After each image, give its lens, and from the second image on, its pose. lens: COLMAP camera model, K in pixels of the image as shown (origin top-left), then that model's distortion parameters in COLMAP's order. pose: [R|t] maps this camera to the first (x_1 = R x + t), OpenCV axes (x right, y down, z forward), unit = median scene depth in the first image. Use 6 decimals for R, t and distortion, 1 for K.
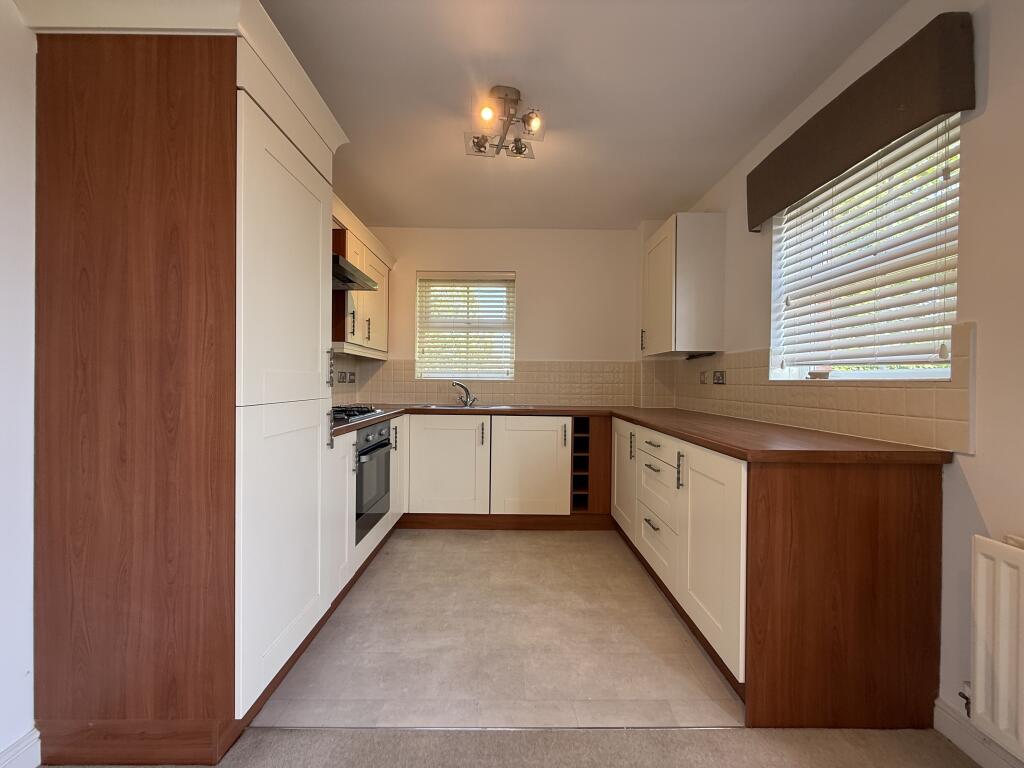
lens RADIAL K [[405.9, 0, 512.0], [0, 405.9, 384.0], [0, 0, 1]] dist [0.000956, -0.000218]
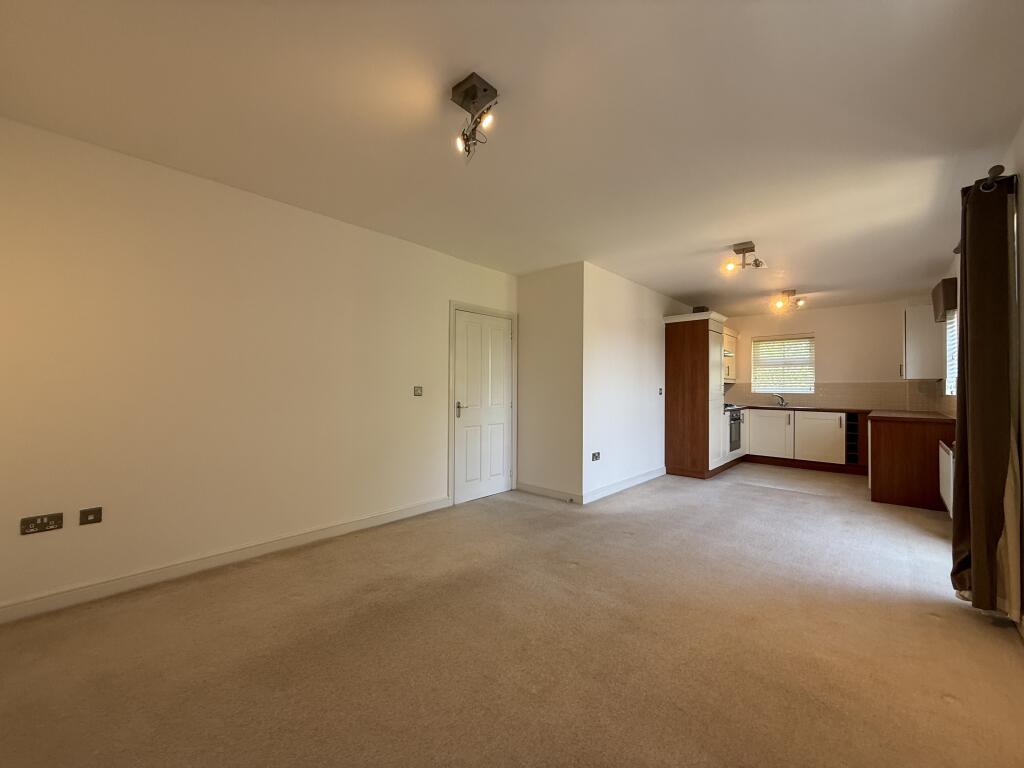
lens RADIAL K [[405.9, 0, 512.0], [0, 405.9, 384.0], [0, 0, 1]] dist [0.000956, -0.000218]
pose [[0.729306, -0.012908, -0.684066, 0.318553], [-0.005015, 0.999694, -0.024211, -0.000830], [0.684170, 0.021087, 0.729018, -1.493581]]
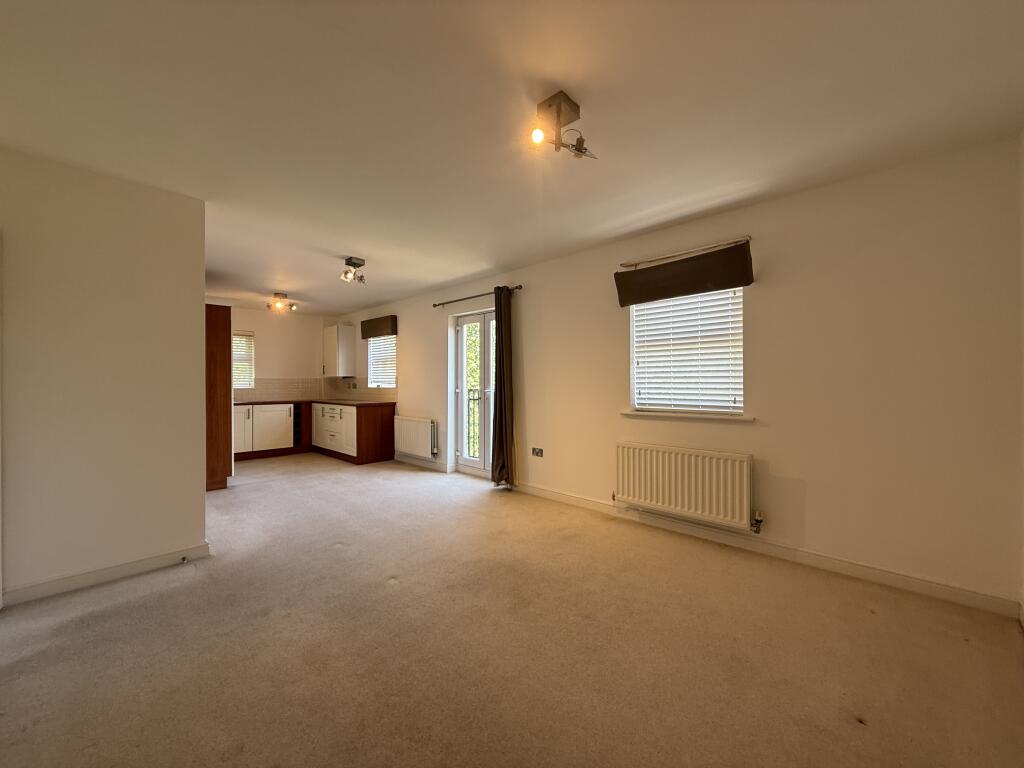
lens RADIAL K [[405.9, 0, 512.0], [0, 405.9, 384.0], [0, 0, 1]] dist [0.000956, -0.000218]
pose [[0.697881, -0.014066, 0.716076, -0.634482], [0.014610, 0.999879, 0.005402, -0.025277], [-0.716065, 0.006691, 0.698002, -1.495158]]
